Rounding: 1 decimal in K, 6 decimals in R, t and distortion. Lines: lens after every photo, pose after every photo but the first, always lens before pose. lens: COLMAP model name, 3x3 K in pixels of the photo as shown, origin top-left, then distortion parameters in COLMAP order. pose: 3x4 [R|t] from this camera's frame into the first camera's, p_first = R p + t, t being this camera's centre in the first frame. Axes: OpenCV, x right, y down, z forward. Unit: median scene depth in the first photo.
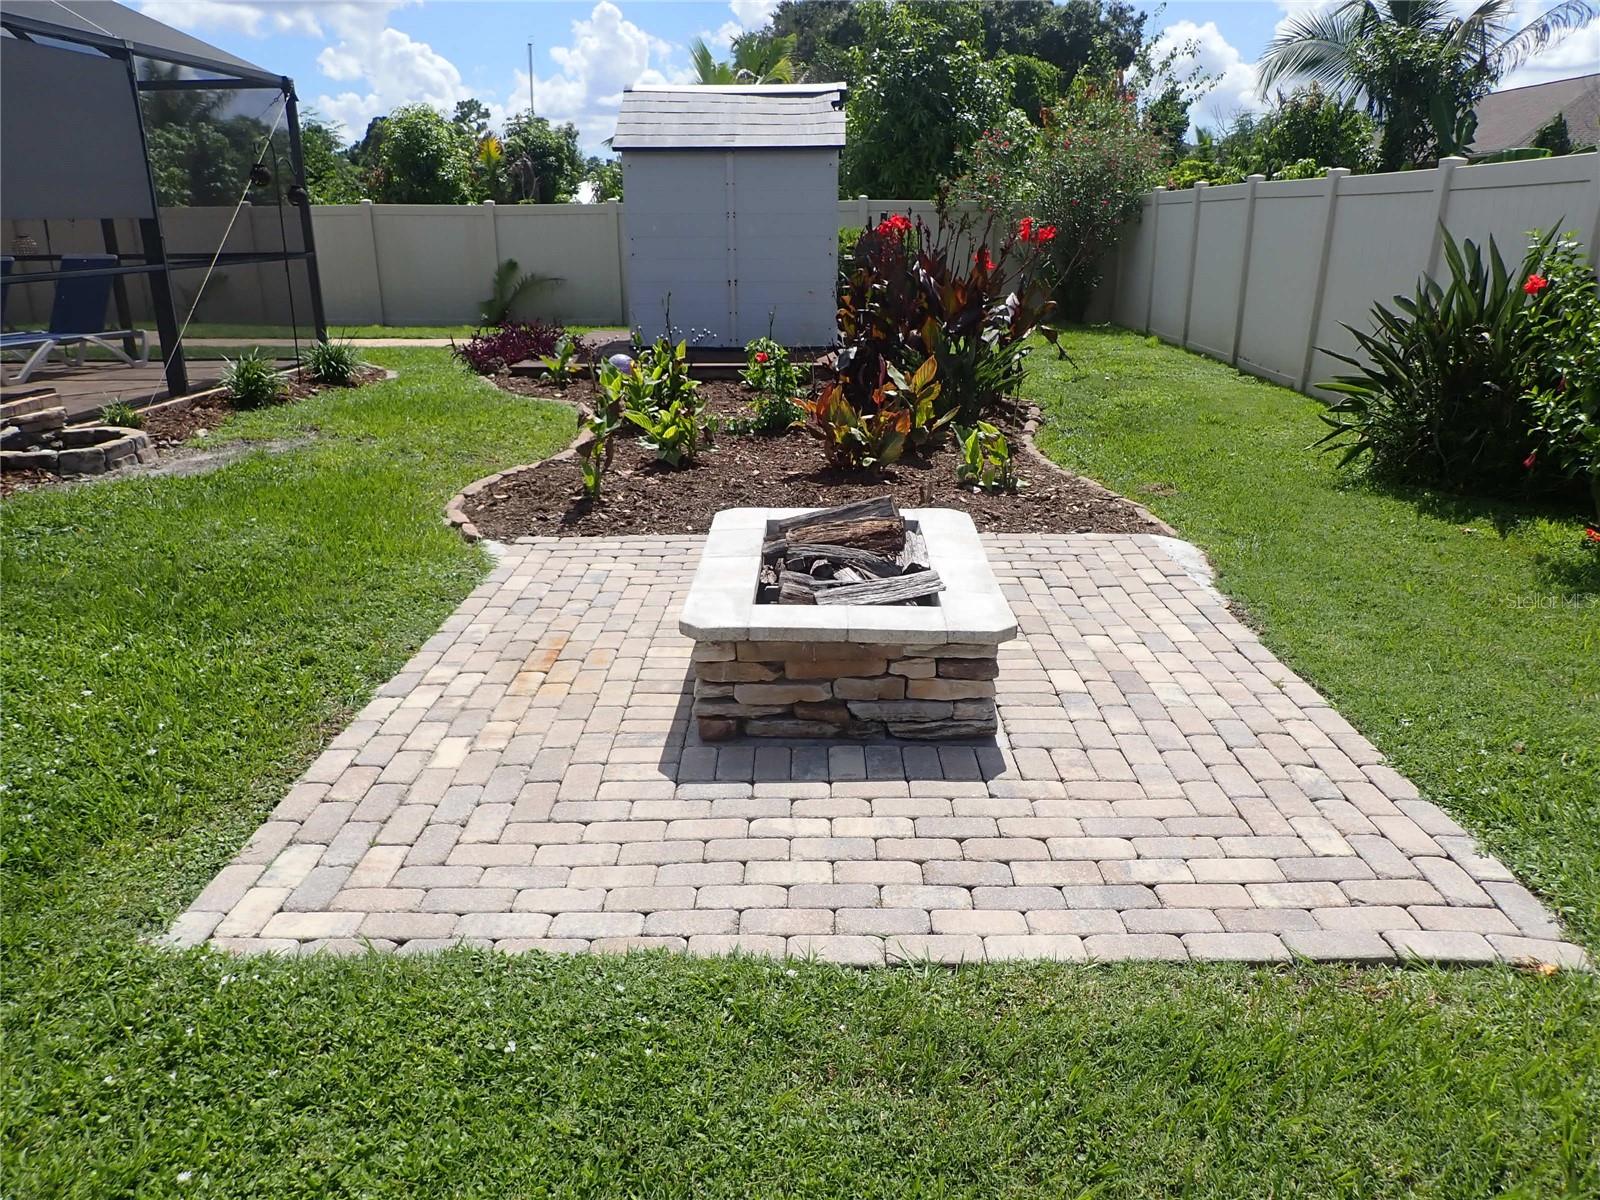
lens RADIAL K [[1183.9, 0, 797.5], [0, 1183.9, 601.0], [0, 0, 1]] dist [0.004748, -0.004035]
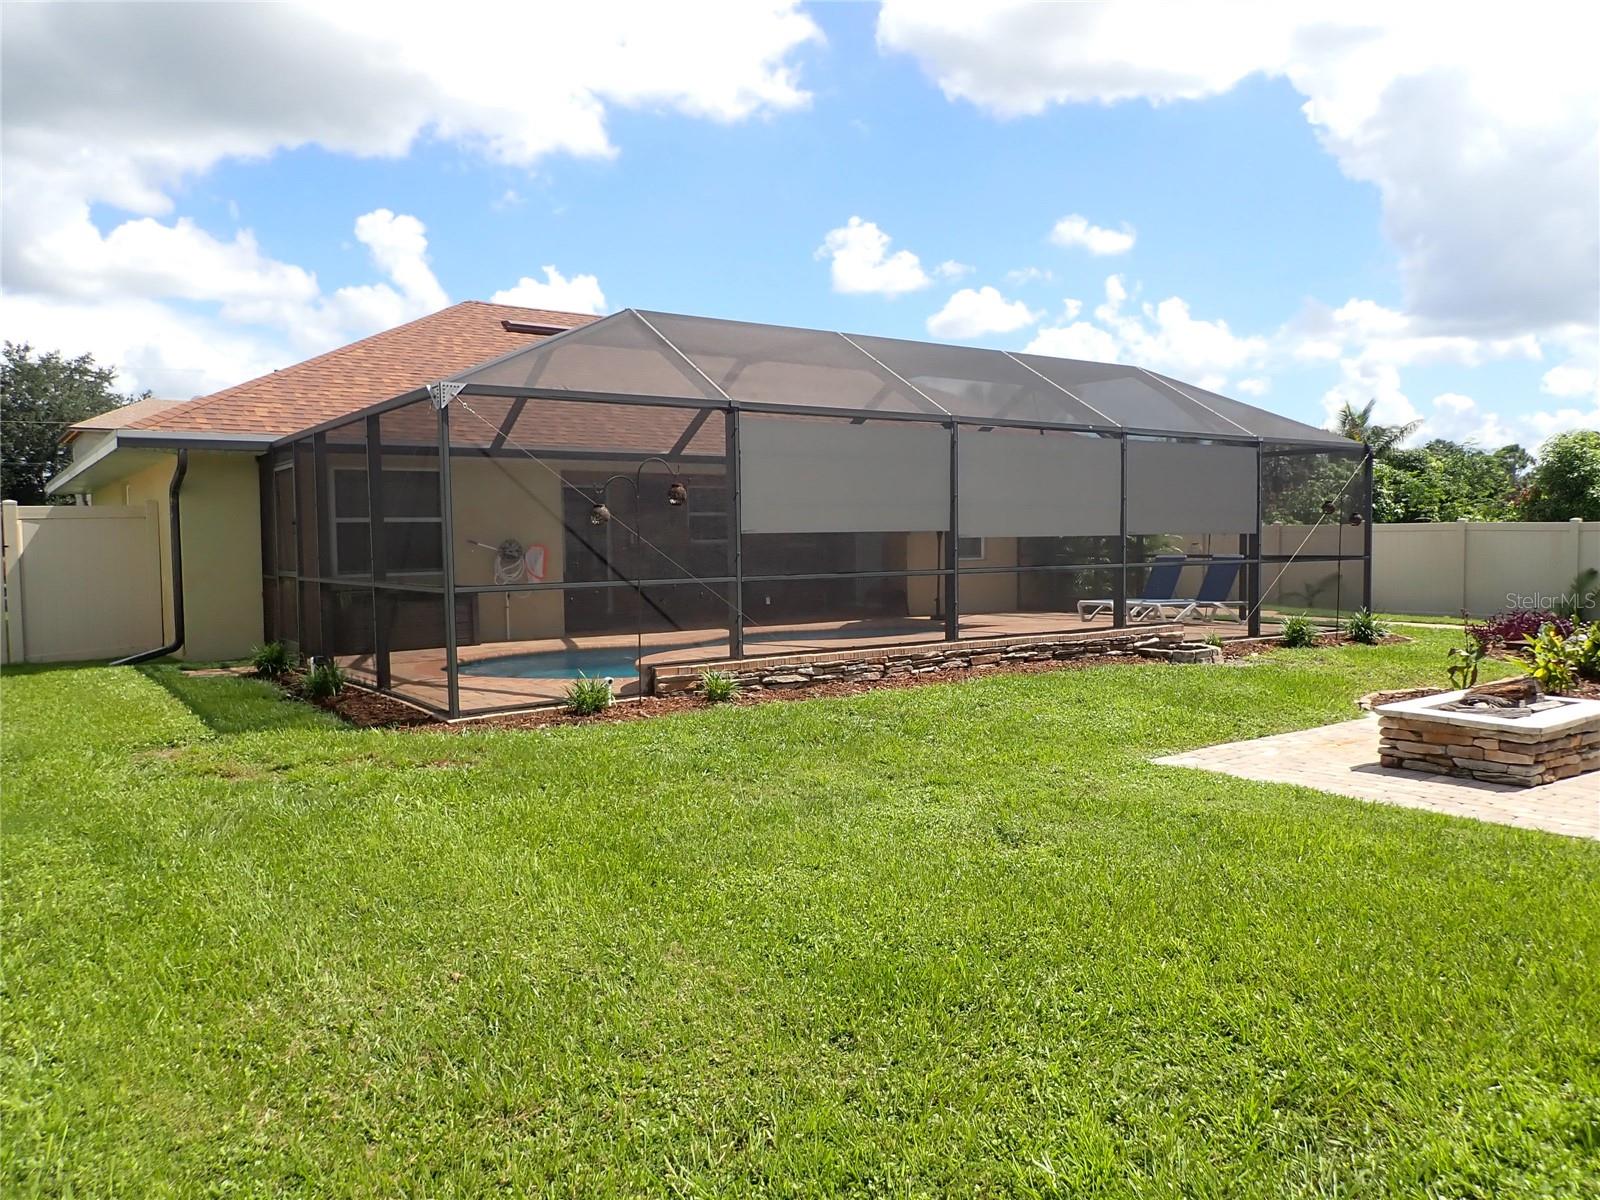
lens RADIAL K [[1183.9, 0, 799.1], [0, 1183.9, 602.1], [0, 0, 1]] dist [0.004748, -0.004035]
pose [[0.614304, 0.046804, -0.787680, 0.302332], [-0.243161, 0.960888, -0.132543, 0.118982], [0.750668, 0.272955, 0.601658, -0.371636]]
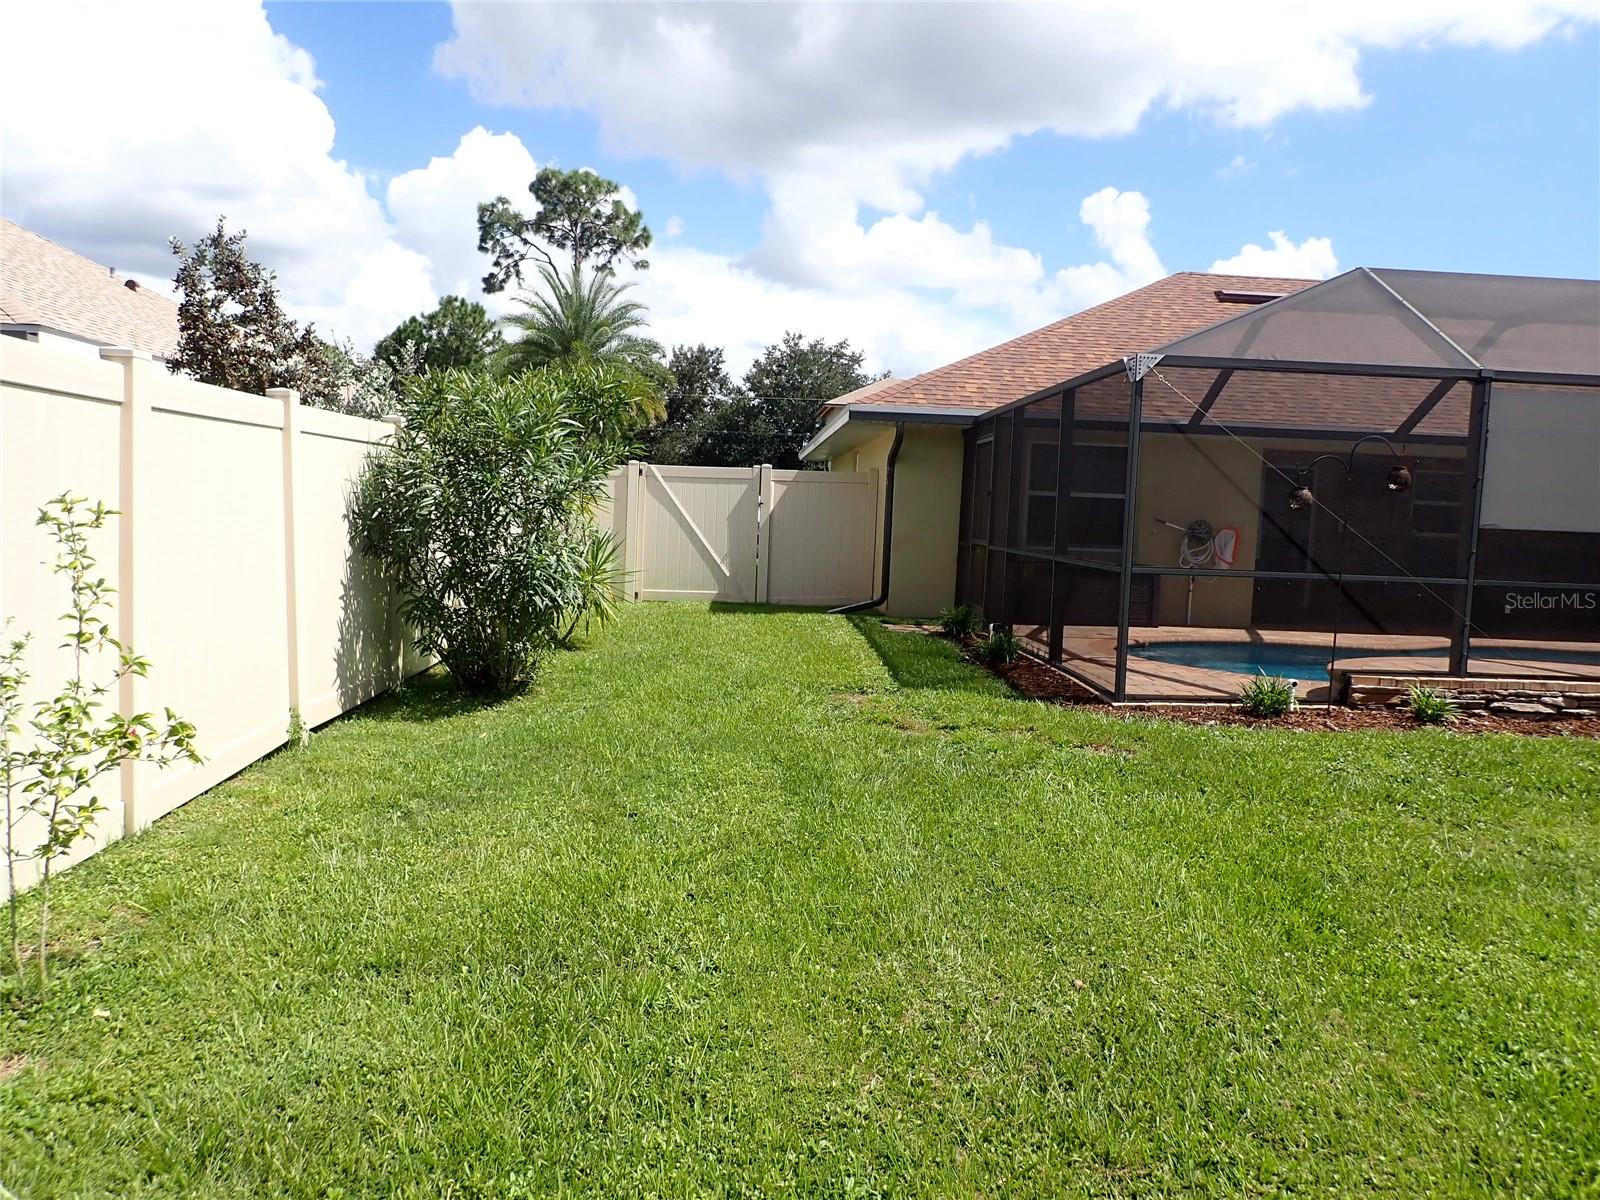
lens RADIAL K [[1183.9, 0, 797.8], [0, 1183.9, 606.8], [0, 0, 1]] dist [0.004748, -0.004035]
pose [[0.090557, 0.099930, -0.990865, 0.275730], [-0.352731, 0.933674, 0.061925, 0.113148], [0.931333, 0.343901, 0.119799, -0.353732]]
